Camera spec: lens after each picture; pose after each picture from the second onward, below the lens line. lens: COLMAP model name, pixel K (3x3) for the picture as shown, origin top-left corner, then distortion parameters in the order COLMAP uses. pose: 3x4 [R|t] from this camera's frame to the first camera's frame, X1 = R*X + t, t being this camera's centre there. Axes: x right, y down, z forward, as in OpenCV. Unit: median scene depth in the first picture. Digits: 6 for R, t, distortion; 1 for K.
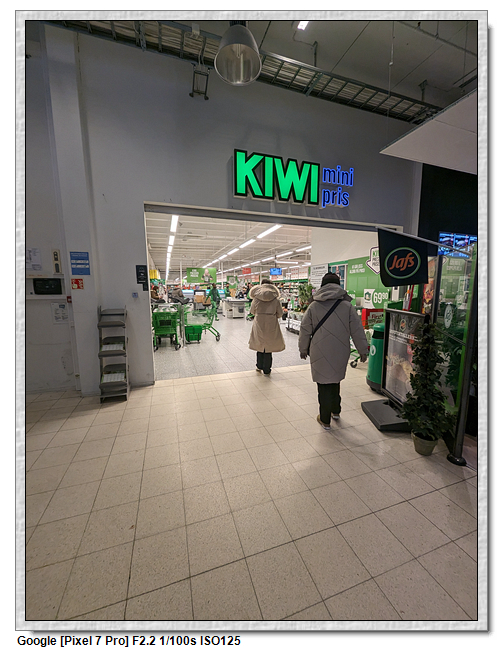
lens RADIAL K [[250.9, 0, 251.0], [0, 250.9, 325.0], [0, 0, 1]] dist [0.000436, 0.000012]
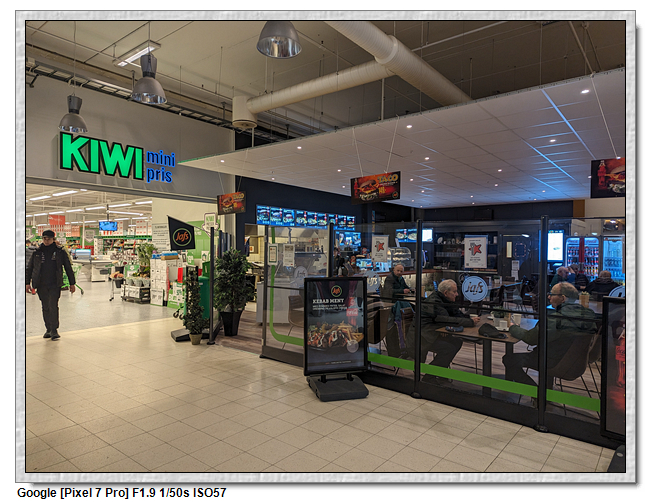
lens RADIAL K [[415.3, 0, 325.0], [0, 415.3, 251.0], [0, 0, 1]] dist [0.028223, -0.003904]
pose [[0.845432, 0.007515, 0.534030, -0.058697], [0.065800, 0.990818, -0.118111, 0.145477], [-0.530015, 0.134994, 0.837175, -1.099915]]
